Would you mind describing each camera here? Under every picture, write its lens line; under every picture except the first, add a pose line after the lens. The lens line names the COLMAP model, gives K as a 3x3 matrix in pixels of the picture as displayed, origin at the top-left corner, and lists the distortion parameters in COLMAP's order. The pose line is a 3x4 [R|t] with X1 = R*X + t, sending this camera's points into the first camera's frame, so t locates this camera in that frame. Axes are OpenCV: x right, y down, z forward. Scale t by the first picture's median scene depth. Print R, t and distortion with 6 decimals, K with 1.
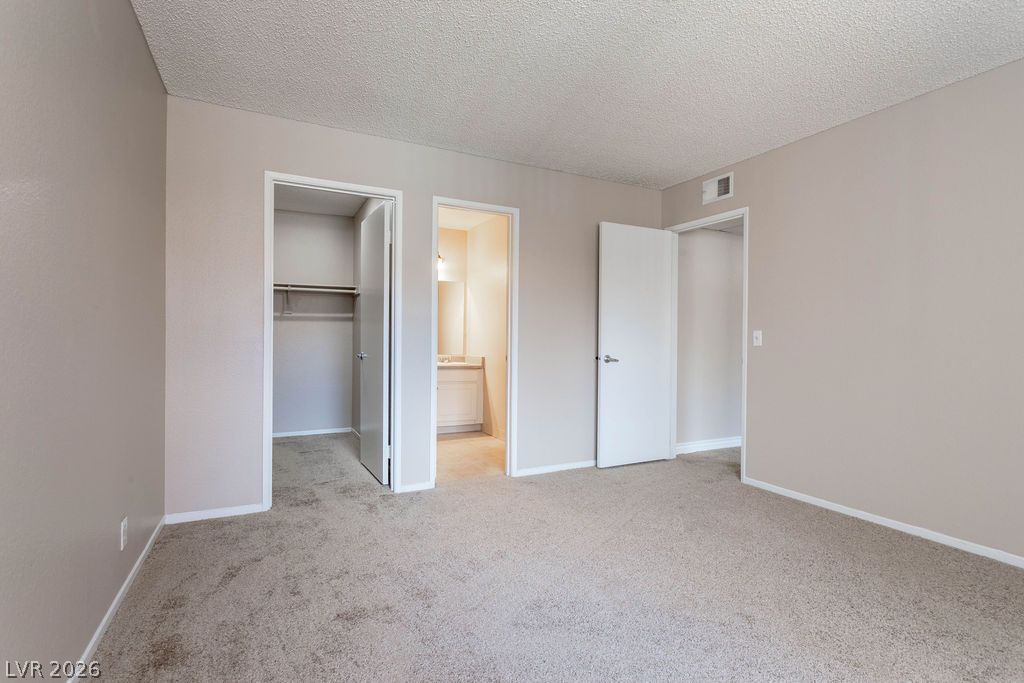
lens RADIAL K [[485.2, 0, 513.6], [0, 485.2, 340.3], [0, 0, 1]] dist [0.000339, 0.001115]
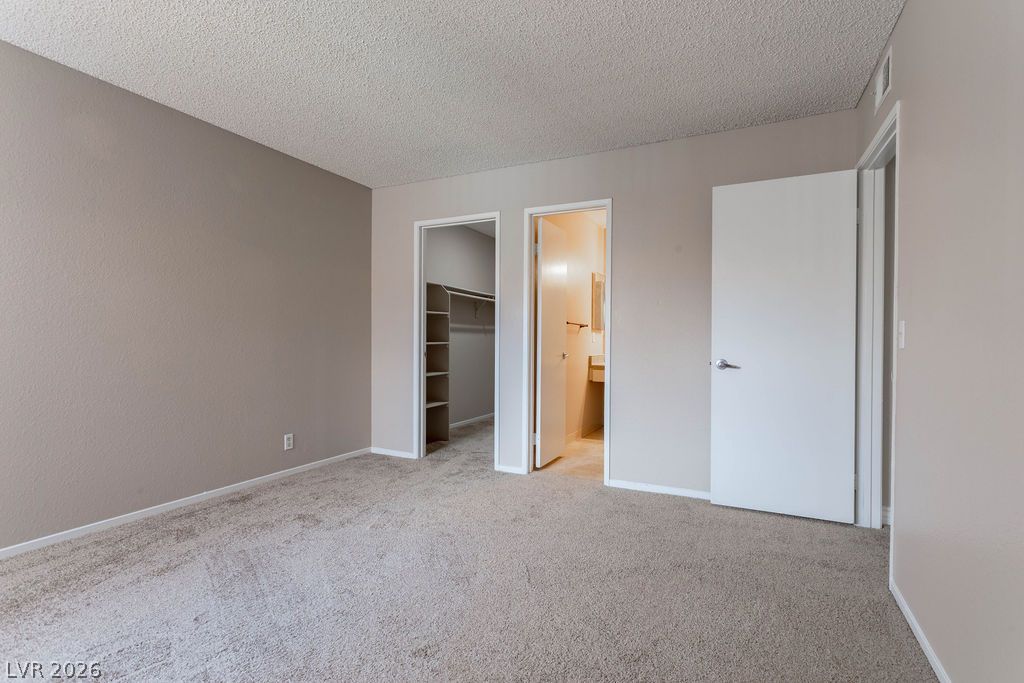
lens RADIAL K [[485.2, 0, 513.6], [0, 485.2, 340.3], [0, 0, 1]] dist [0.000339, 0.001115]
pose [[0.600315, 0.001069, -0.799763, 0.649765], [0.000685, 0.999998, 0.001851, -0.001091], [0.799763, -0.001659, 0.600313, 0.298662]]
